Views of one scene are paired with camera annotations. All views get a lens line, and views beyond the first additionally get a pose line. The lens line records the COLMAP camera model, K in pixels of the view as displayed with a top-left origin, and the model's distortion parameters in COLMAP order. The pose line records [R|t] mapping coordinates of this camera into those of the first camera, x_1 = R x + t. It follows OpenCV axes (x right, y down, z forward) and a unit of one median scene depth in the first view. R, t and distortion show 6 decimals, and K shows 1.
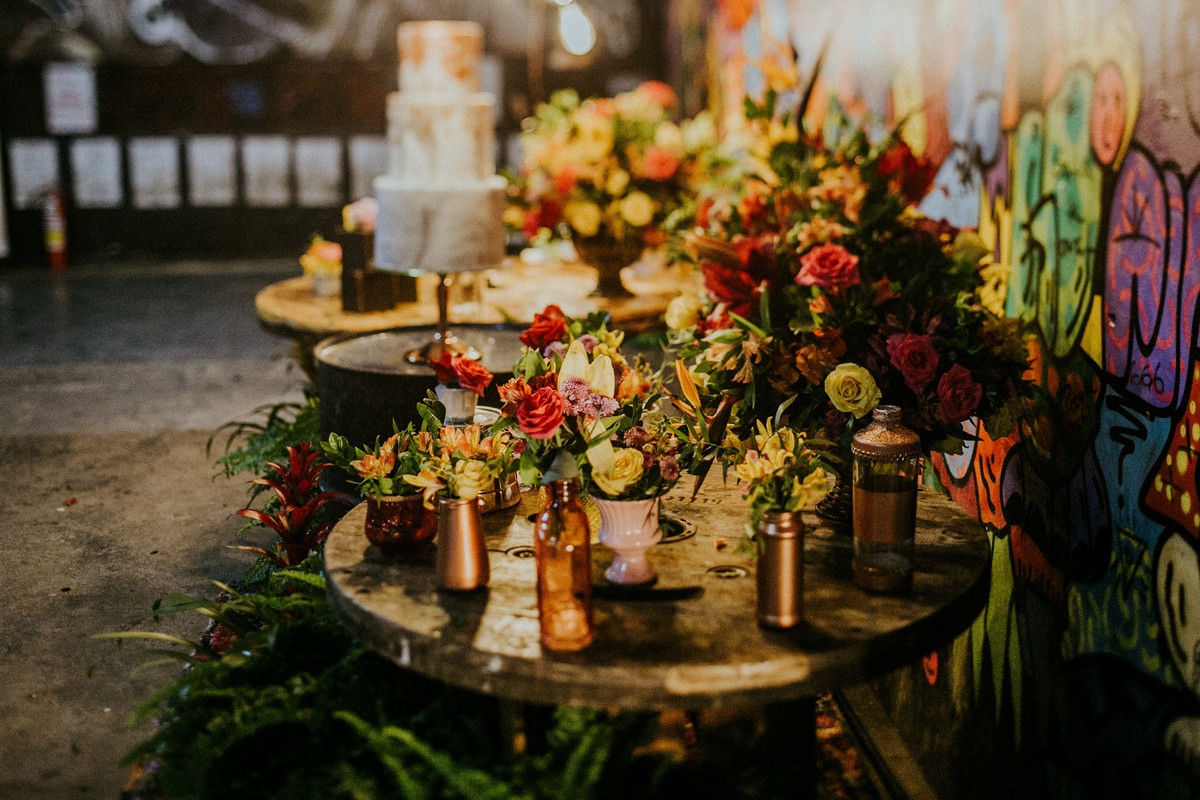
lens RADIAL K [[1535.4, 0, 601.7], [0, 1535.4, 336.9], [0, 0, 1]] dist [-0.051448, 0.025588]
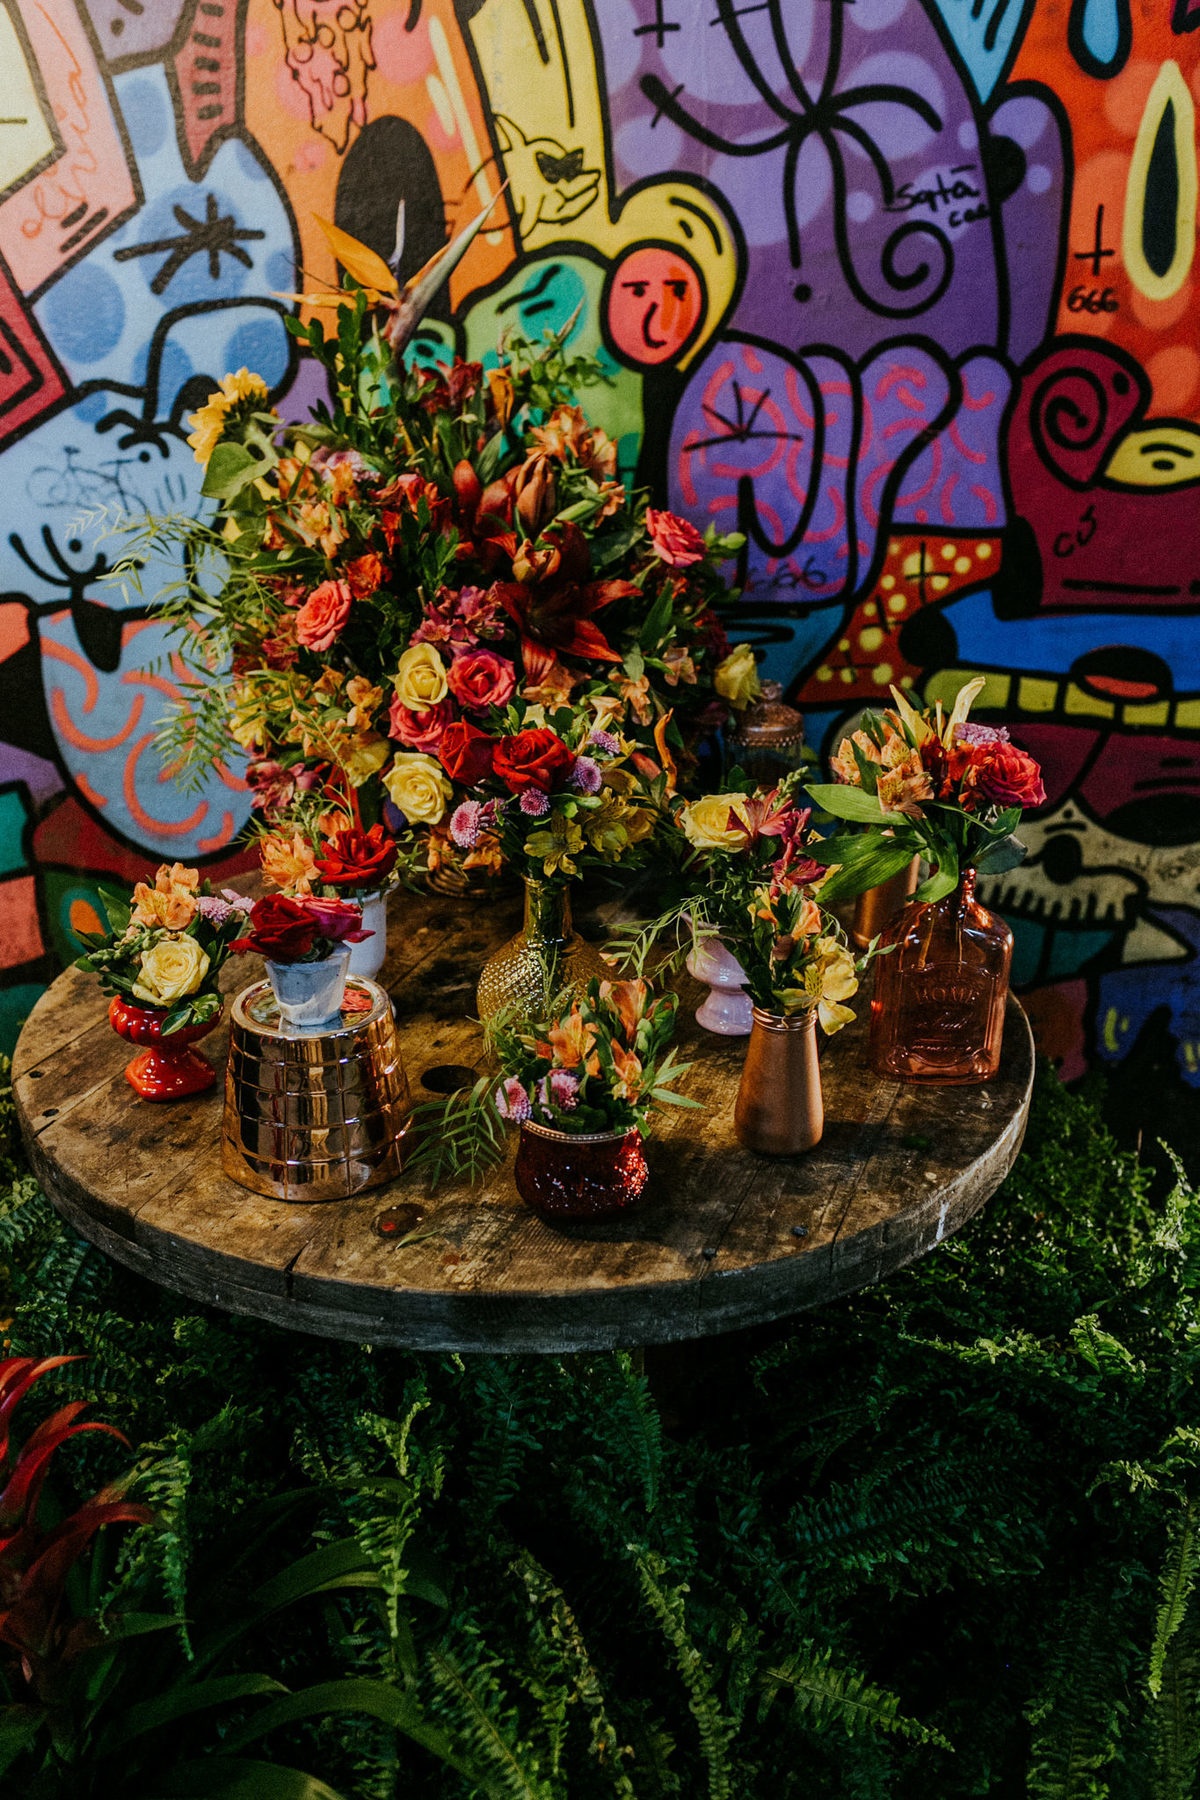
lens RADIAL K [[1753.5, 0, 600.0], [0, 1753.5, 900.0], [0, 0, 1]] dist [0.008257, -0.008637]
pose [[0.032004, -0.373300, 0.927158, -0.747682], [0.198572, 0.911517, 0.360148, -0.208187], [-0.979564, 0.172581, 0.103299, 1.002488]]
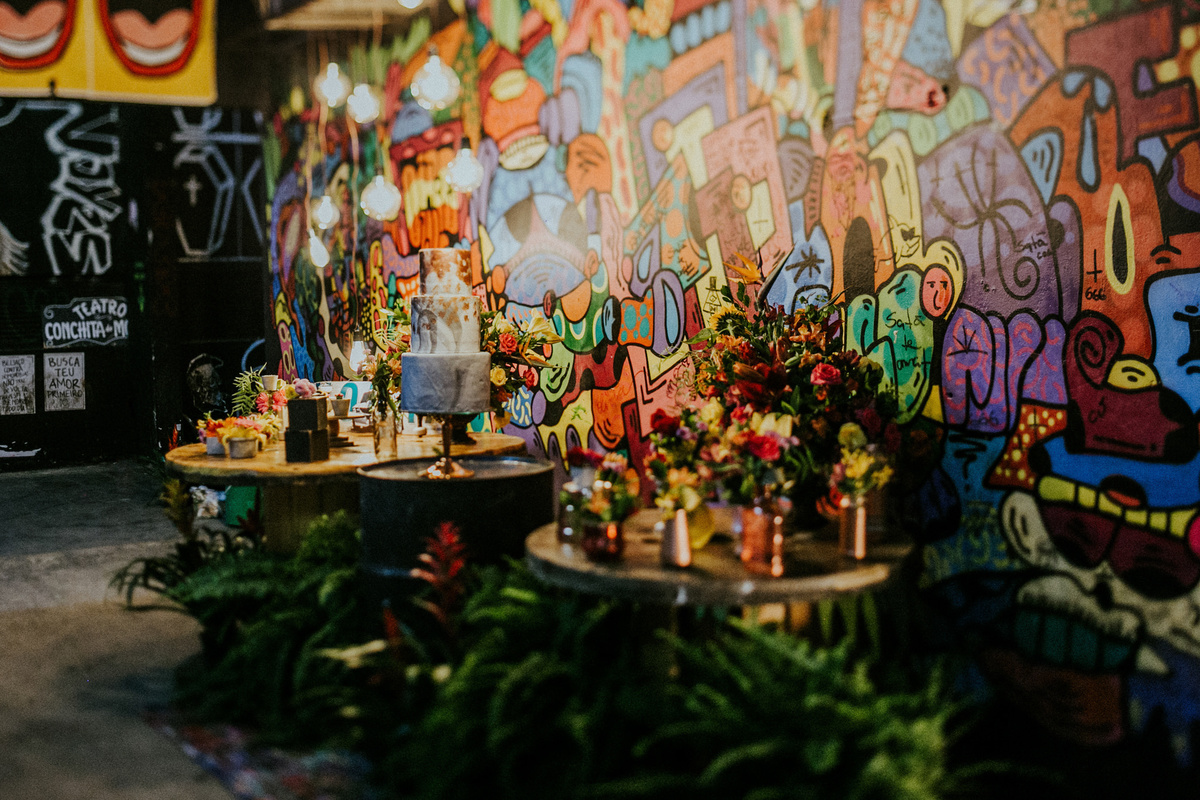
lens RADIAL K [[1576.4, 0, 598.4], [0, 1576.4, 343.0], [0, 0, 1]] dist [-0.043622, -0.022587]
pose [[0.881845, -0.025854, 0.470830, -1.022832], [0.093412, 0.988286, -0.120689, 0.124586], [-0.462194, 0.150410, 0.873930, -0.565769]]
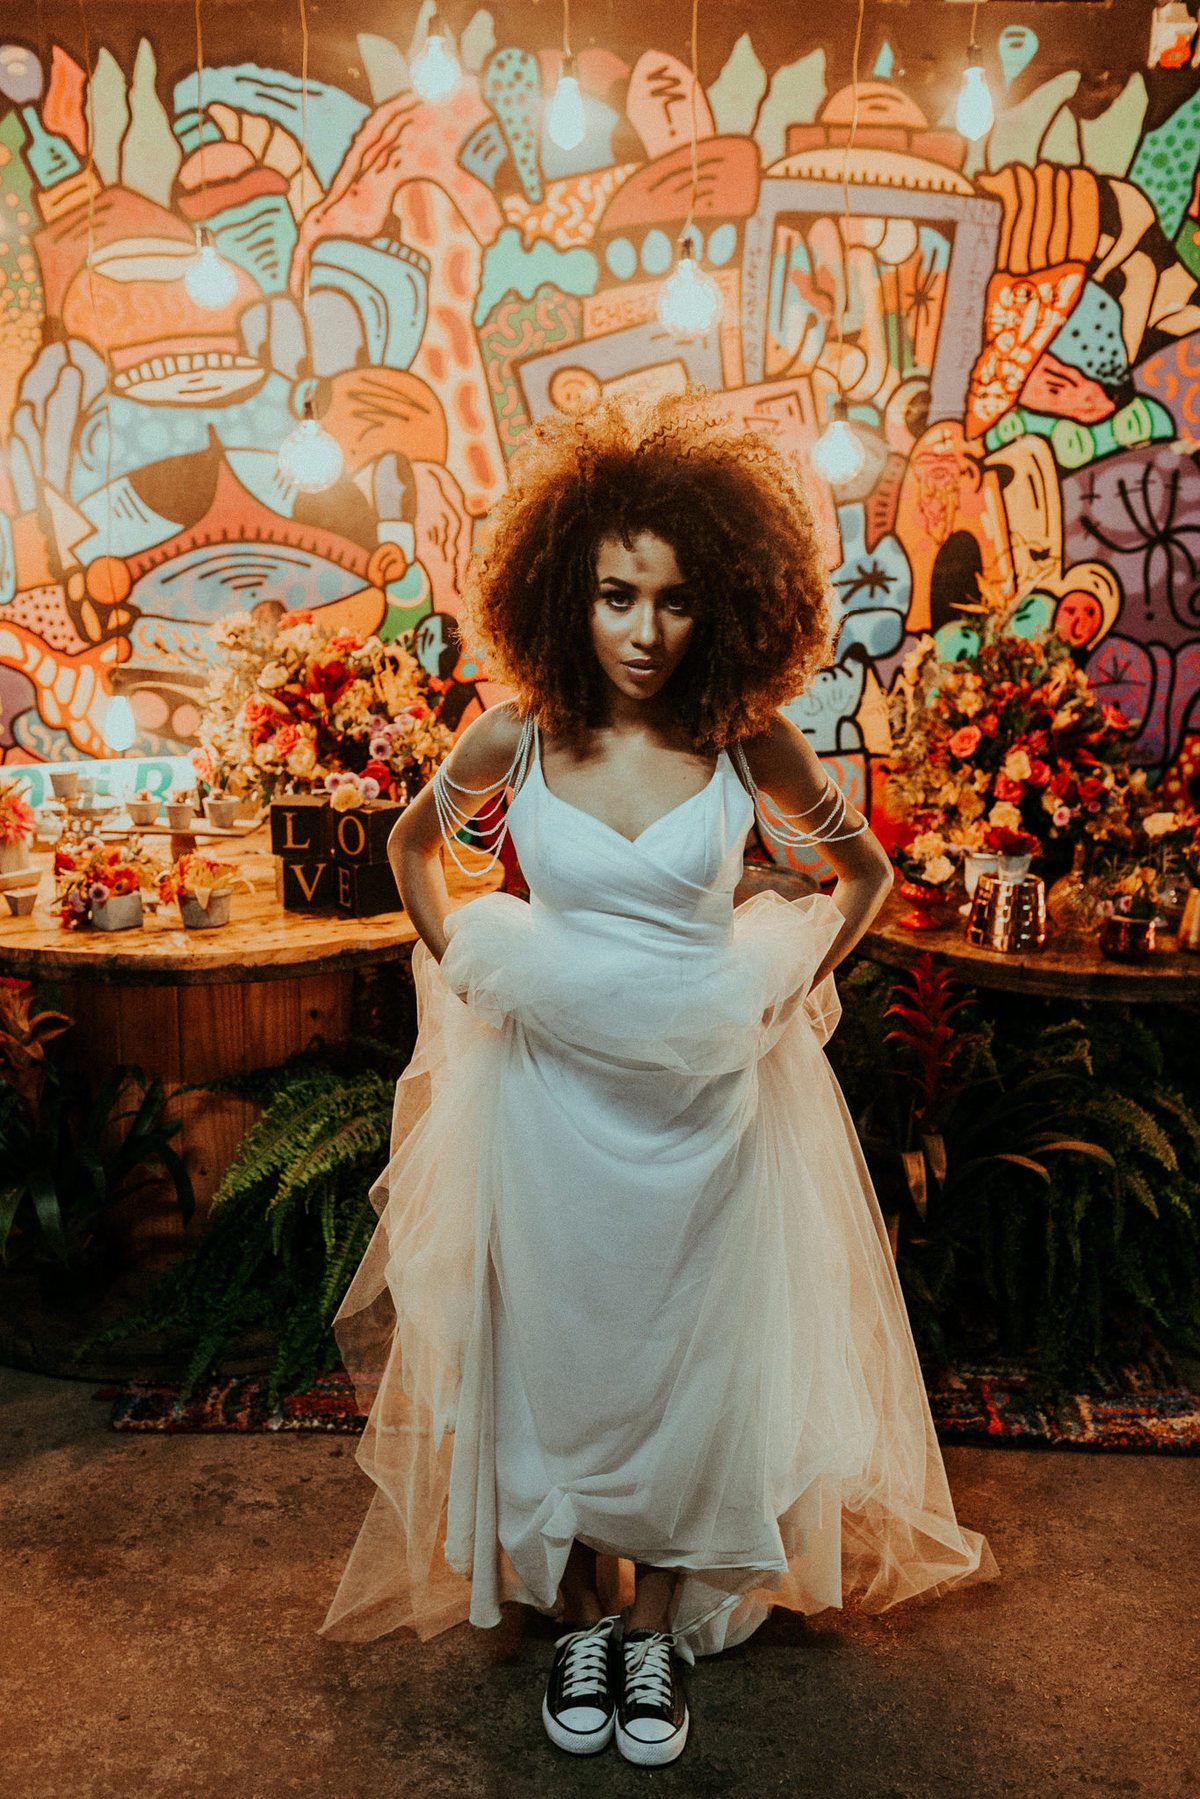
lens RADIAL K [[1723.2, 0, 593.9], [0, 1723.2, 897.0], [0, 0, 1]] dist [0.005353, 0.005216]
pose [[0.068062, -0.200514, 0.977324, -1.827665], [0.158768, 0.969289, 0.187809, -0.309409], [-0.984967, 0.142385, 0.097807, 1.442148]]
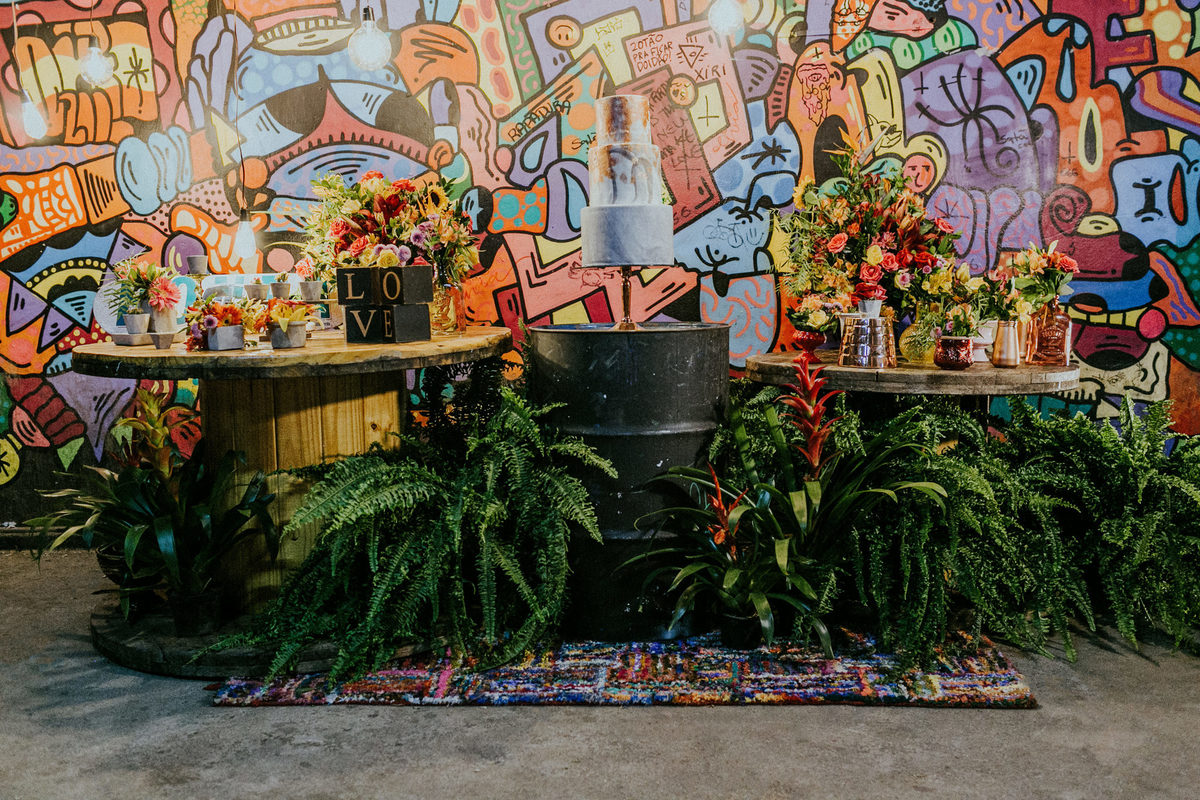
lens RADIAL K [[1142.6, 0, 602.1], [0, 1142.6, 393.9], [0, 0, 1]] dist [0.008896, -0.009742]
pose [[0.108241, -0.091152, 0.989937, -1.744667], [0.193617, 0.978652, 0.068943, -0.016416], [-0.975088, 0.184206, 0.123579, 1.382660]]
